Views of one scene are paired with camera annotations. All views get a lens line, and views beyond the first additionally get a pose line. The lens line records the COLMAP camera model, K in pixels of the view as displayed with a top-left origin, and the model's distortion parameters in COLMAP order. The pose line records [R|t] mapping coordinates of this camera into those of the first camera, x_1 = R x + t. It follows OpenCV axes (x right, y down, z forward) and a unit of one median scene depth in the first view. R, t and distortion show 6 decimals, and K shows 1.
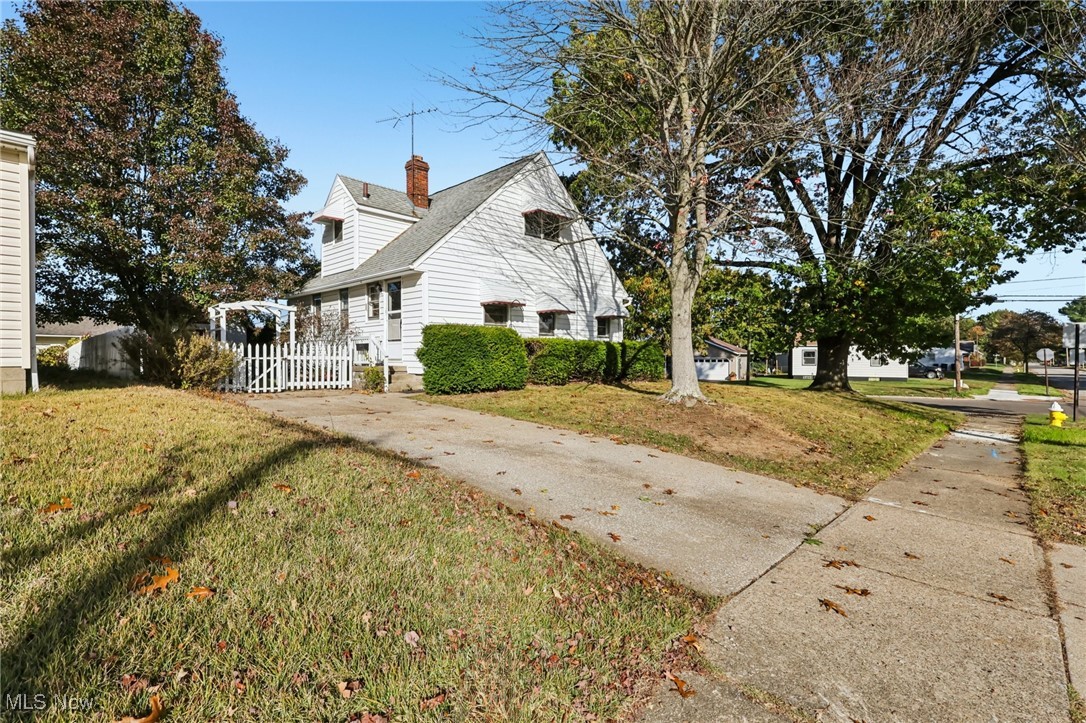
lens RADIAL K [[499.8, 0, 541.7], [0, 499.8, 354.9], [0, 0, 1]] dist [0.001285, 0.001068]
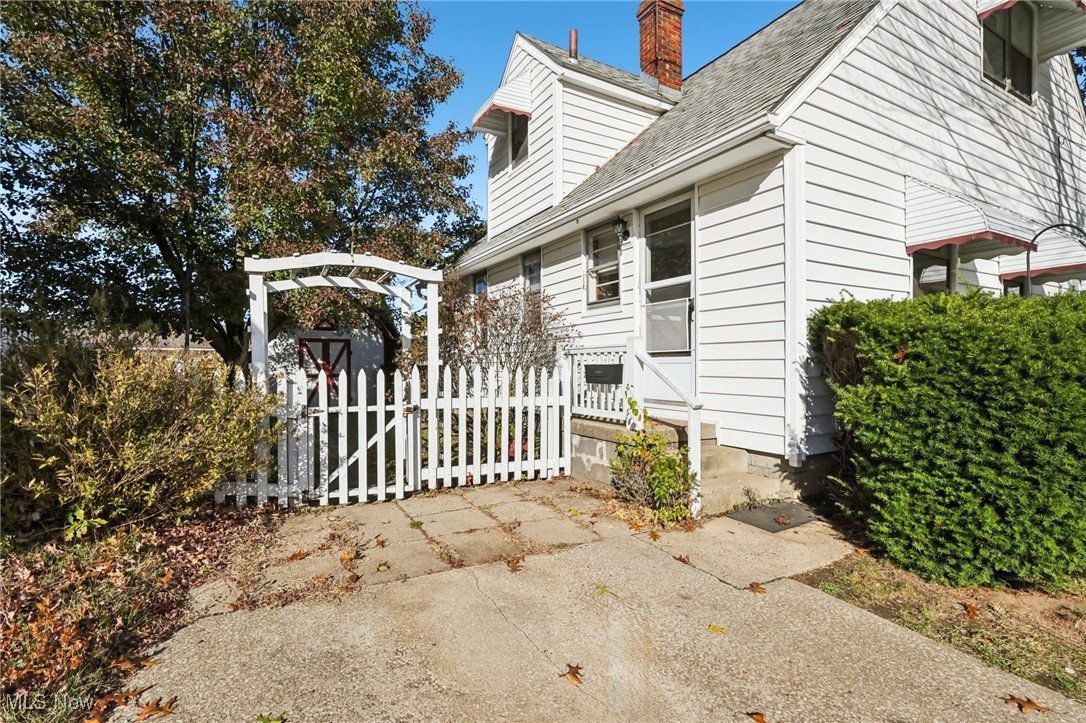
lens RADIAL K [[502.1, 0, 543.0], [0, 502.1, 361.5], [0, 0, 1]] dist [0.028835, 0.000116]
pose [[0.961516, -0.005371, -0.274697, -0.292413], [0.005041, 0.999985, -0.001909, -0.024042], [0.274703, 0.000450, 0.961529, 0.613393]]
